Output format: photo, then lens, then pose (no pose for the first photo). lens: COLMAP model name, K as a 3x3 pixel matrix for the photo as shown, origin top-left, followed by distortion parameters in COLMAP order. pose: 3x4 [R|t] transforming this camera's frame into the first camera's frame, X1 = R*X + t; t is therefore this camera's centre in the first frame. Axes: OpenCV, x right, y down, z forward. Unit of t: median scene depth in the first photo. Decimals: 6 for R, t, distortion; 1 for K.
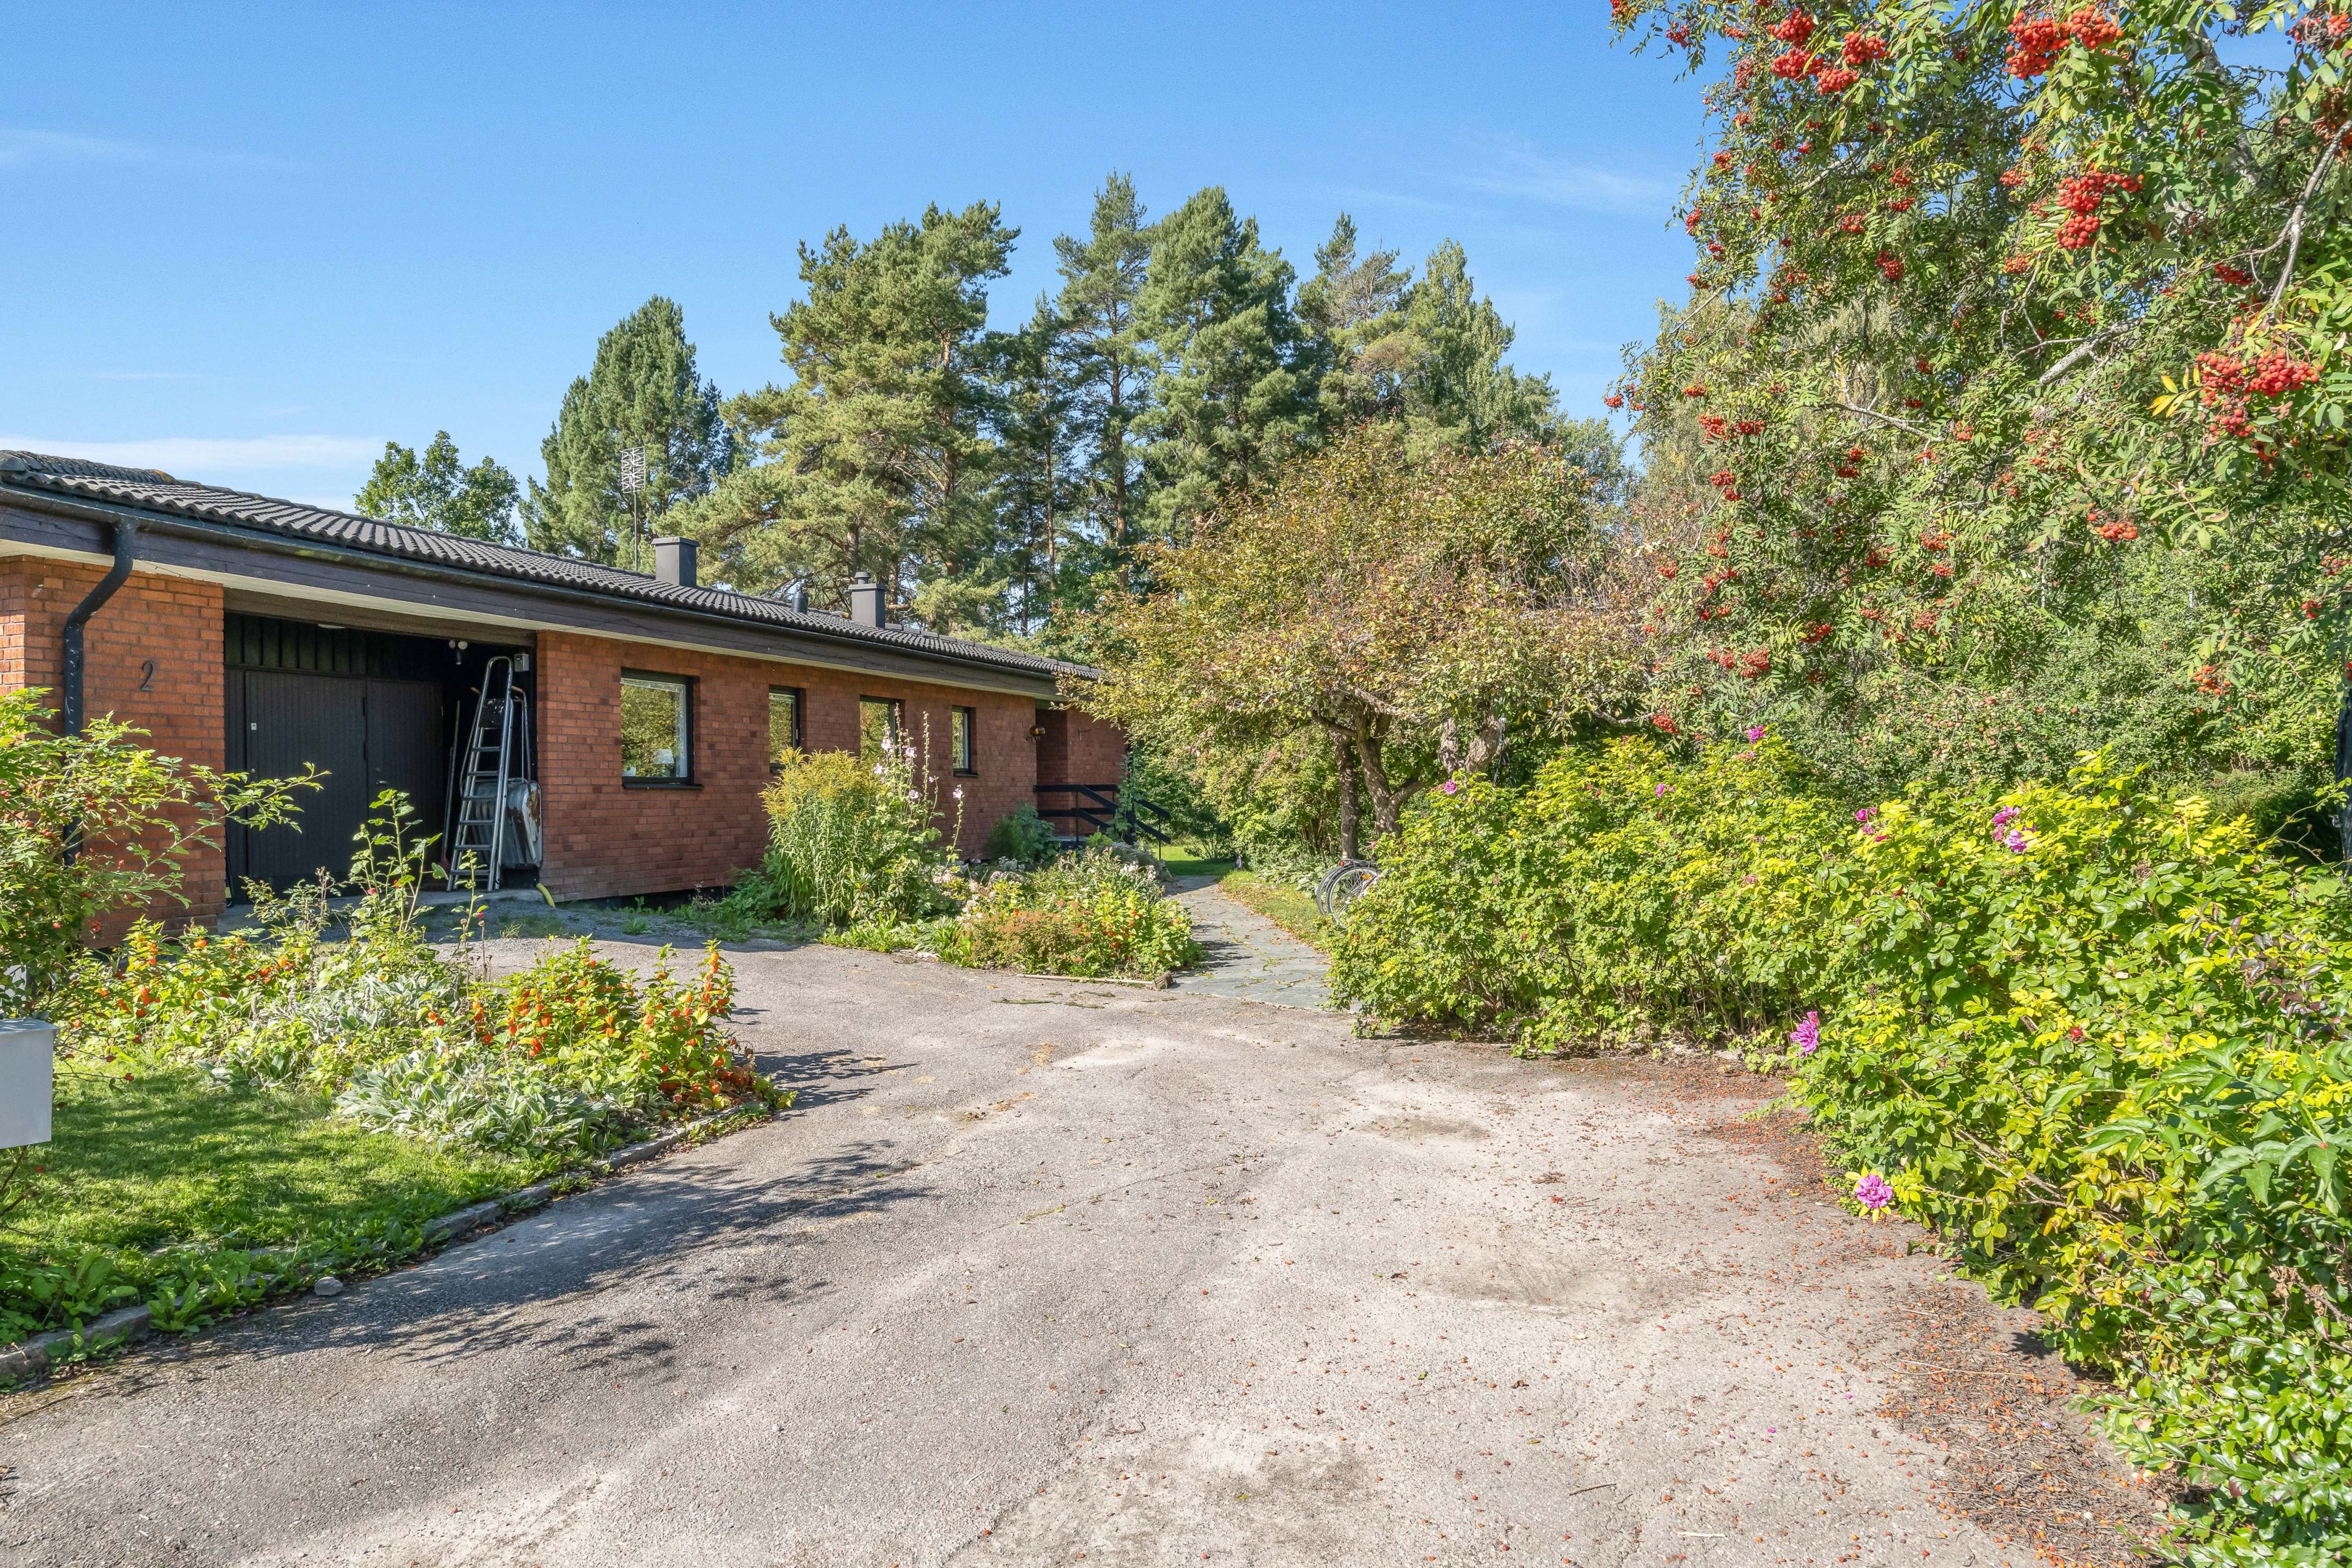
lens RADIAL K [[1627.2, 0, 1176.2], [0, 1627.2, 787.6], [0, 0, 1]] dist [-0.004798, 0.006203]
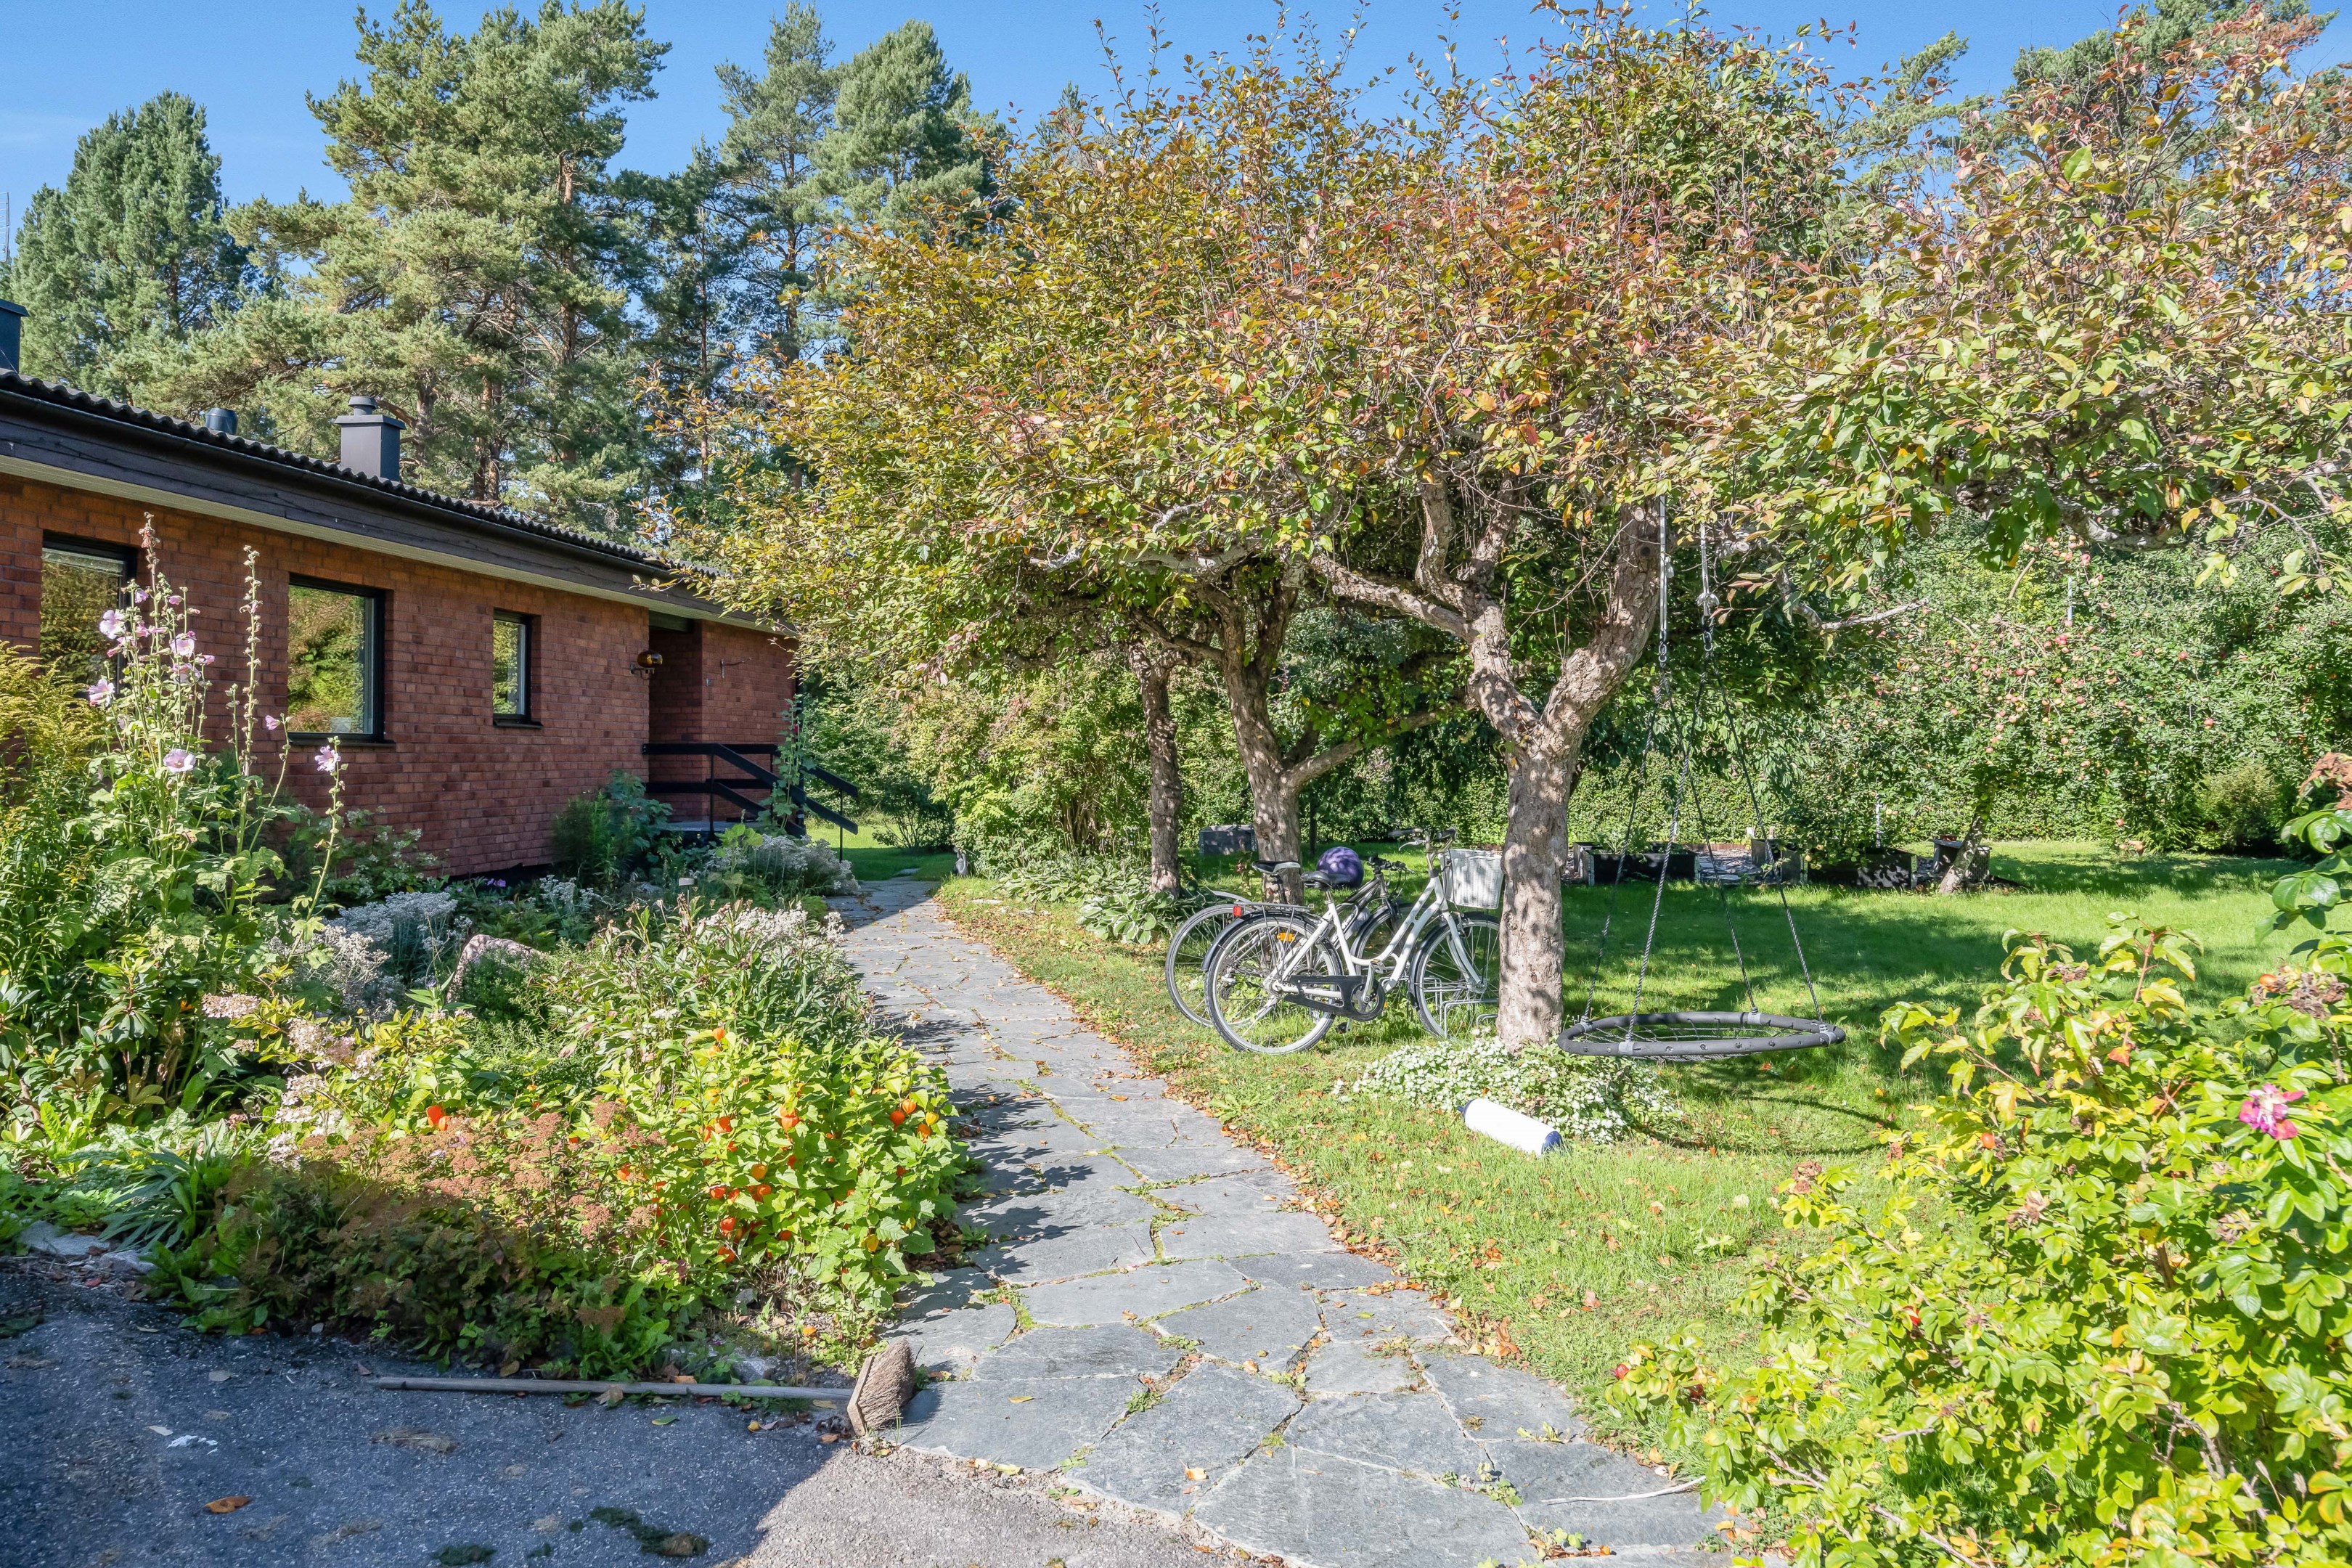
lens RADIAL K [[1627.2, 0, 1185.0], [0, 1627.2, 686.1], [0, 0, 1]] dist [-0.004798, 0.006203]
pose [[0.979258, 0.019664, 0.201662, -0.005201], [-0.011556, 0.999080, -0.041306, -0.000067], [-0.202289, 0.038119, 0.978584, 0.209944]]
